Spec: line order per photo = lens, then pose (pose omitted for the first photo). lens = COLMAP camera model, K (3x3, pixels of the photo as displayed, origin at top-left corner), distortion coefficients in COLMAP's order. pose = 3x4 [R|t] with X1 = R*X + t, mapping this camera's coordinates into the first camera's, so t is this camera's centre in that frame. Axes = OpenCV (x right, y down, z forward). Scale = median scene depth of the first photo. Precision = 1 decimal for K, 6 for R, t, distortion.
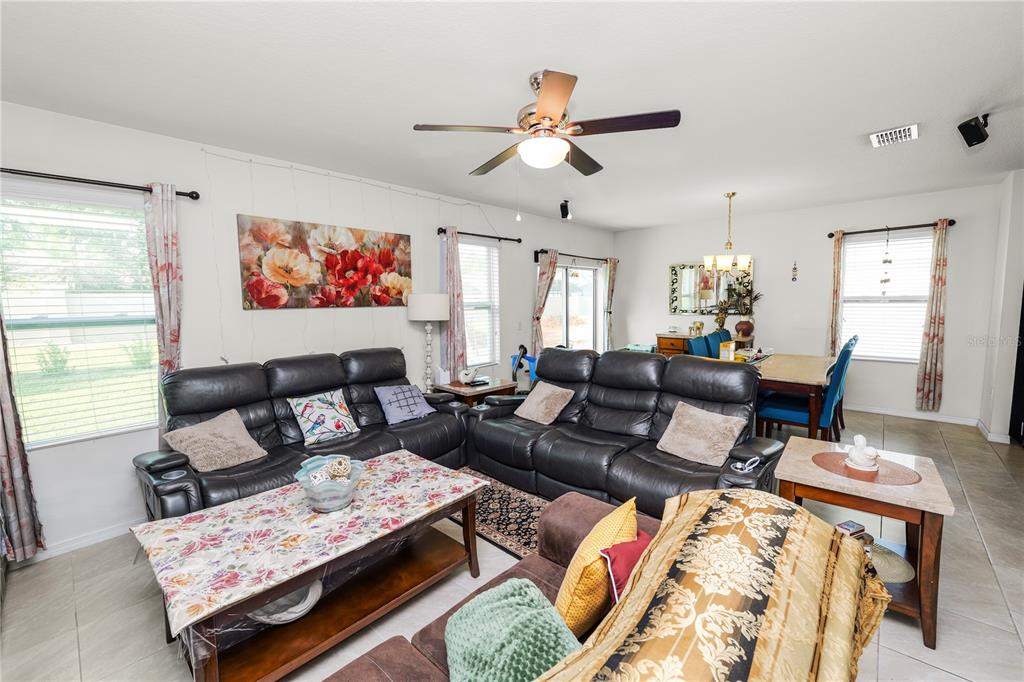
lens RADIAL K [[417.4, 0, 509.2], [0, 417.4, 340.0], [0, 0, 1]] dist [-0.000036, -0.000024]
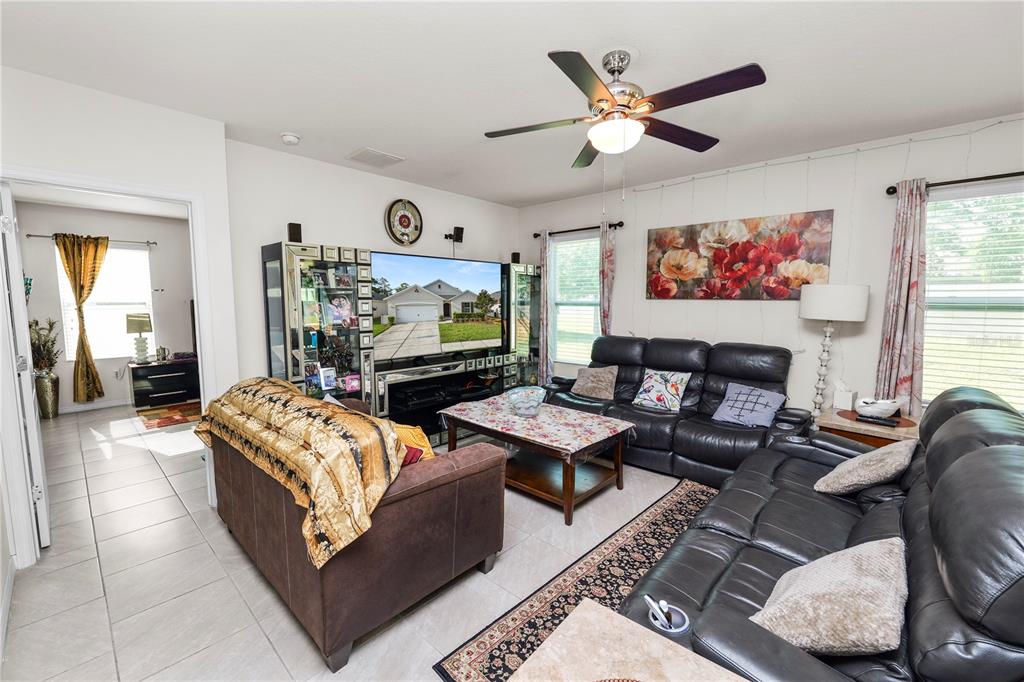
lens RADIAL K [[417.4, 0, 508.4], [0, 417.4, 338.8], [0, 0, 1]] dist [-0.000036, -0.000024]
pose [[-0.000091, 0.114979, -0.993368, 0.671022], [-0.098130, 0.988573, 0.114433, -0.050097], [0.995174, 0.097490, 0.011193, 0.491532]]
